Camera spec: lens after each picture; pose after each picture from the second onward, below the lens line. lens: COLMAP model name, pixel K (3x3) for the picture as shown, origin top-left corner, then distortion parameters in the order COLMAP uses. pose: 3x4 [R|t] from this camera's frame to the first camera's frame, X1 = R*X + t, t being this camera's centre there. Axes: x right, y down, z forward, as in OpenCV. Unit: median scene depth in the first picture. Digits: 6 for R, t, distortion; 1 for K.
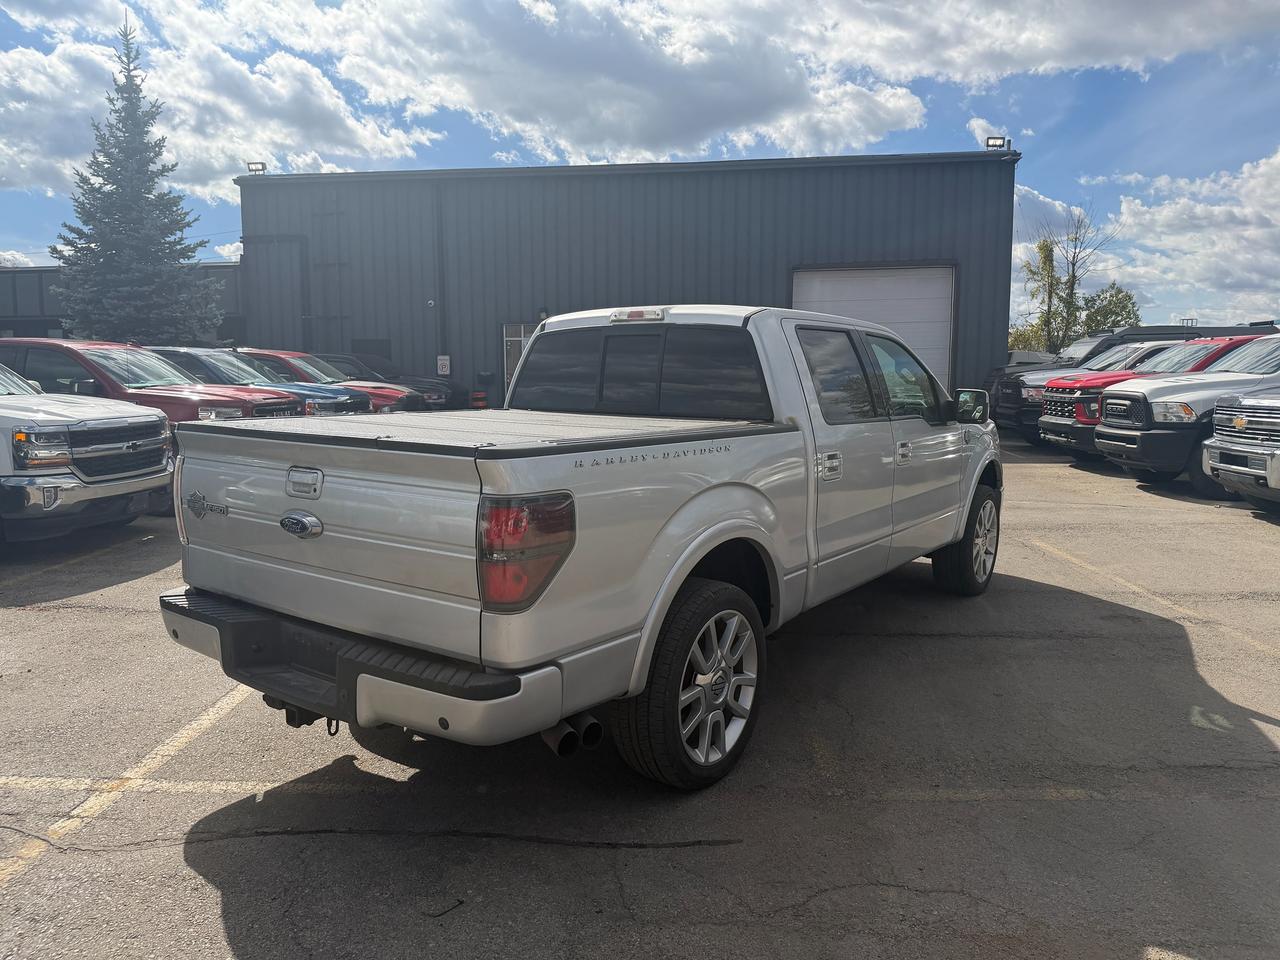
lens RADIAL K [[910.4, 0, 659.0], [0, 910.4, 535.8], [0, 0, 1]] dist [-0.002211, -0.018577]
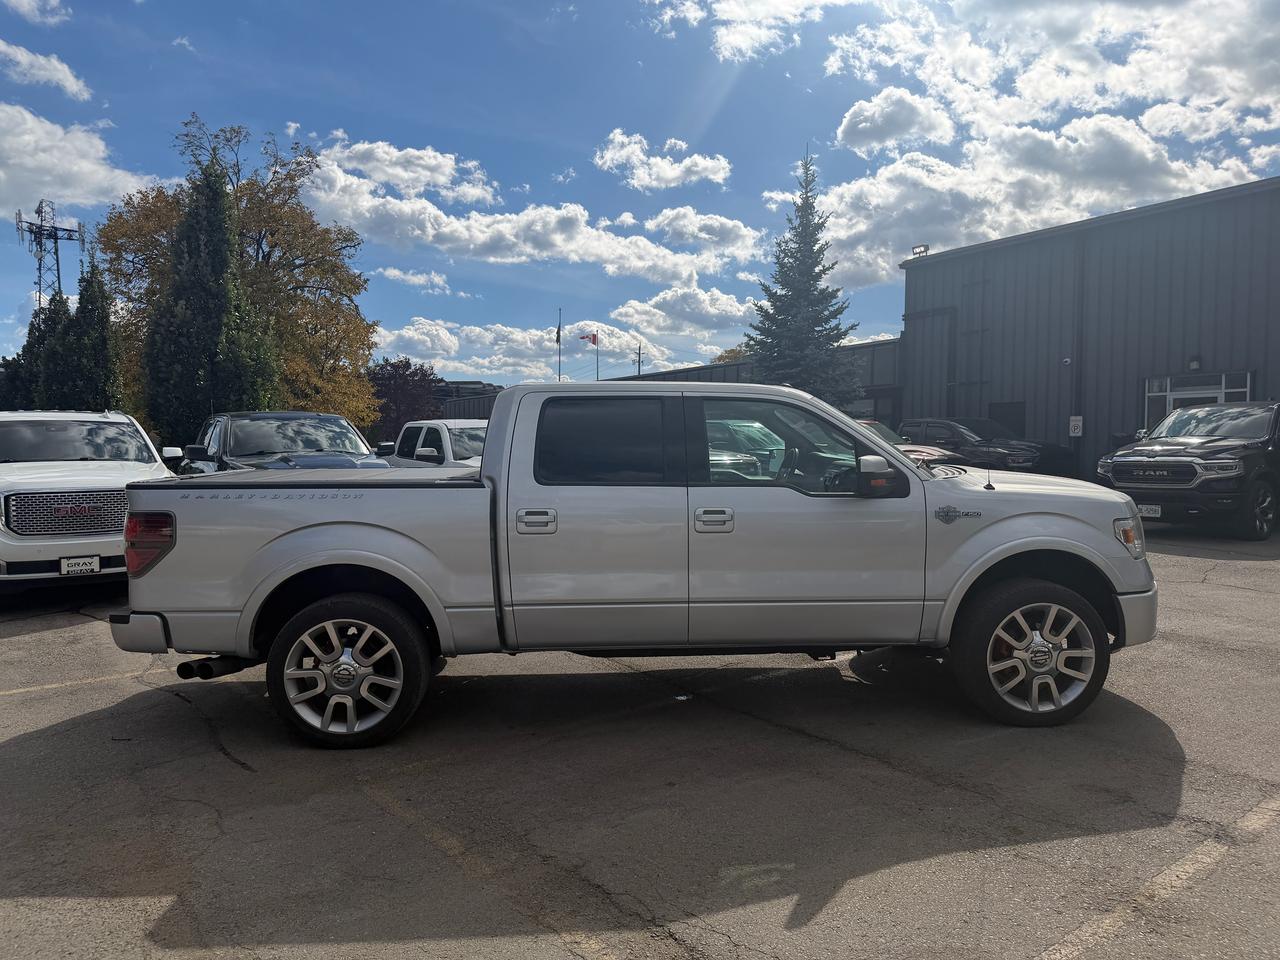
lens RADIAL K [[905.0, 0, 640.0], [0, 905.0, 535.5], [0, 0, 1]] dist [0.078694, -0.074591]
pose [[0.615314, 0.078399, -0.784374, 0.241212], [-0.129764, 0.991541, -0.002691, -0.016526], [0.777528, 0.103439, 0.620283, 0.082627]]
